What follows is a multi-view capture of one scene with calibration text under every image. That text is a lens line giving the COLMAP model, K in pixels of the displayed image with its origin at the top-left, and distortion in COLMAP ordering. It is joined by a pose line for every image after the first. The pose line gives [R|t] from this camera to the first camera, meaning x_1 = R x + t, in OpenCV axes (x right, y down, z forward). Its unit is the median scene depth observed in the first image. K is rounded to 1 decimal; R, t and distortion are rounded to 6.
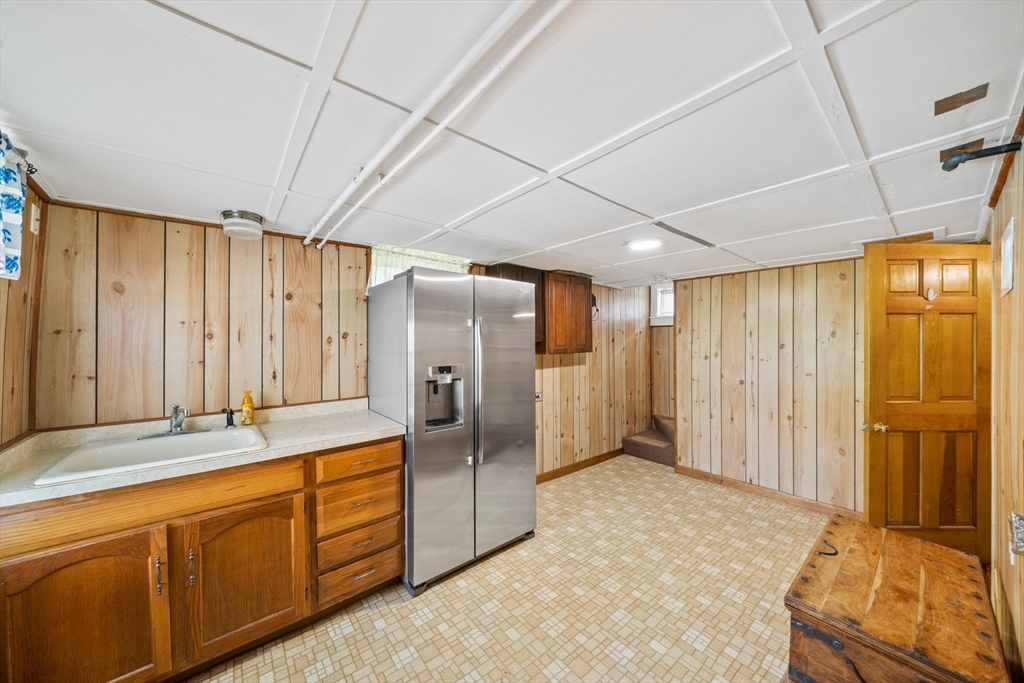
lens RADIAL K [[353.6, 0, 512.2], [0, 353.6, 342.8], [0, 0, 1]] dist [-0.004855, -0.000157]
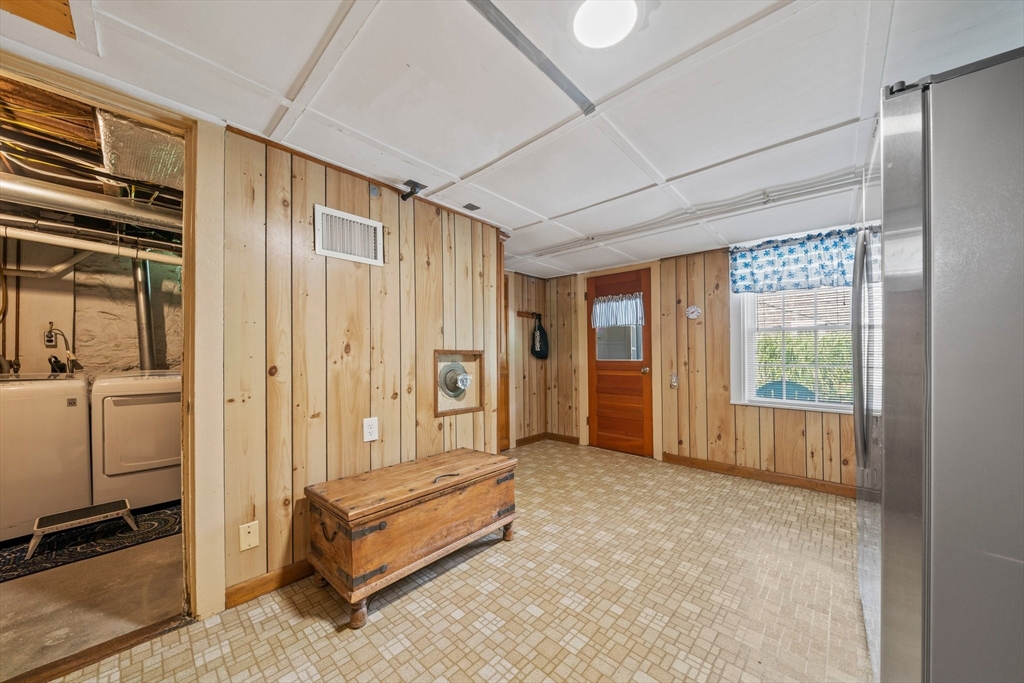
lens RADIAL K [[353.6, 0, 512.2], [0, 353.6, 349.8], [0, 0, 1]] dist [-0.004855, -0.000157]
pose [[-0.990336, -0.003854, -0.138638, 0.413565], [-0.001219, 0.999817, -0.019091, 0.102186], [0.138686, -0.018737, -0.990159, 1.046743]]
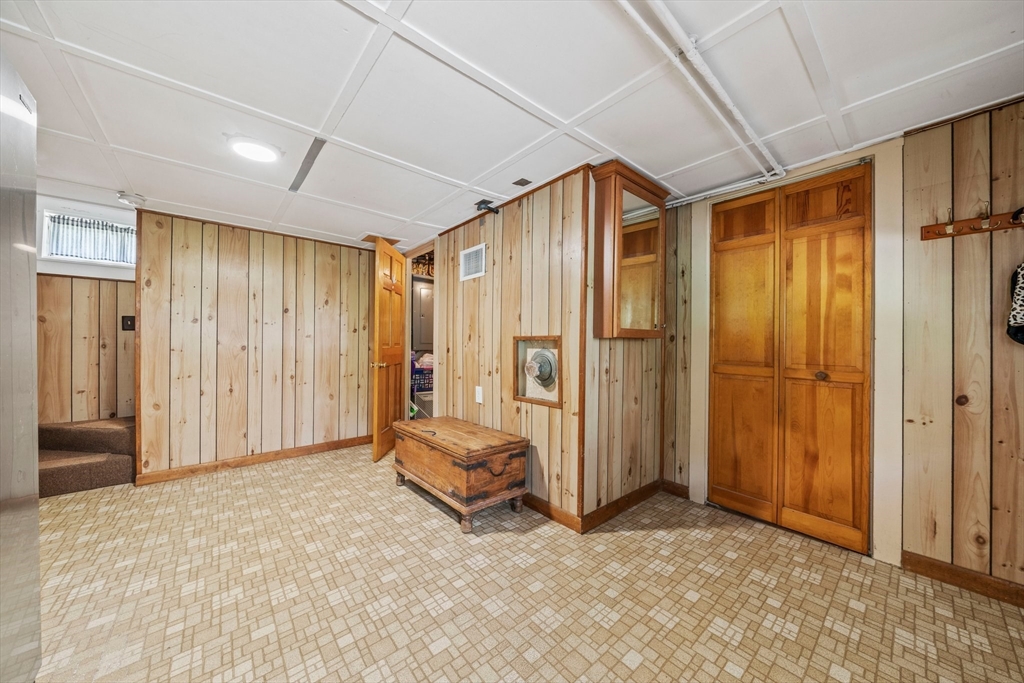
lens RADIAL K [[353.6, 0, 512.6], [0, 353.6, 340.6], [0, 0, 1]] dist [-0.004855, -0.000157]
pose [[-0.025876, 0.002364, 0.999662, -0.295917], [0.000621, 0.999997, -0.002349, 0.099317], [-0.999665, 0.000560, -0.025878, 0.338409]]
